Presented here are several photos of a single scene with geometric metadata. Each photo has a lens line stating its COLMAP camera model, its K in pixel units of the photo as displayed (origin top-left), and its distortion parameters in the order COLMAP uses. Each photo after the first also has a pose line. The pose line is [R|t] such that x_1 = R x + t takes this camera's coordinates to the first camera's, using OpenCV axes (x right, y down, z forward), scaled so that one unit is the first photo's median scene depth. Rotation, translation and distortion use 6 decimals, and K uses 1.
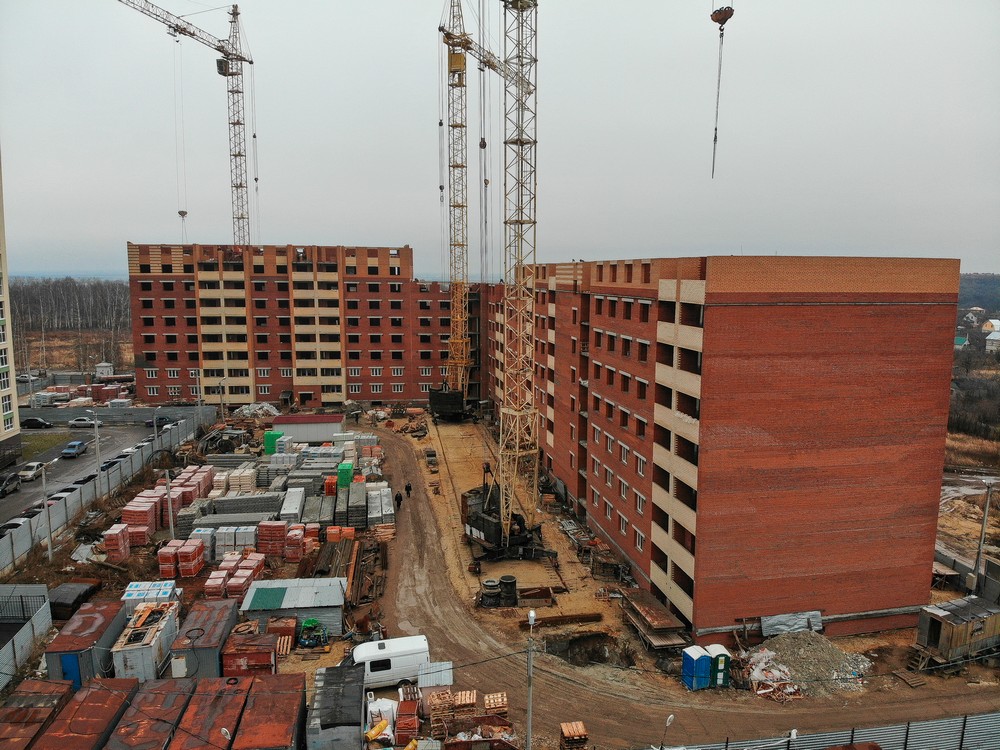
lens RADIAL K [[726.5, 0, 512.9], [0, 726.5, 373.4], [0, 0, 1]] dist [0.076988, -0.193053]
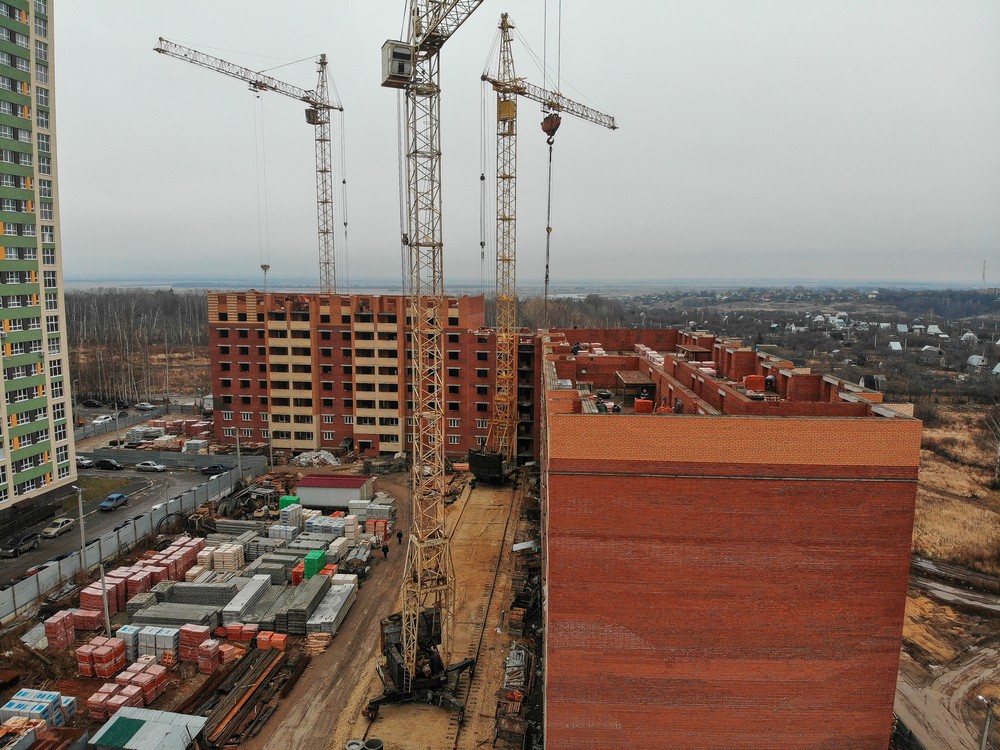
lens RADIAL K [[726.5, 0, 512.9], [0, 726.5, 373.4], [0, 0, 1]] dist [0.076988, -0.193053]
pose [[0.971993, 0.033173, -0.232657, 0.166681], [-0.035018, 0.999379, -0.003803, -0.081192], [0.232387, 0.011844, 0.972551, 0.082544]]
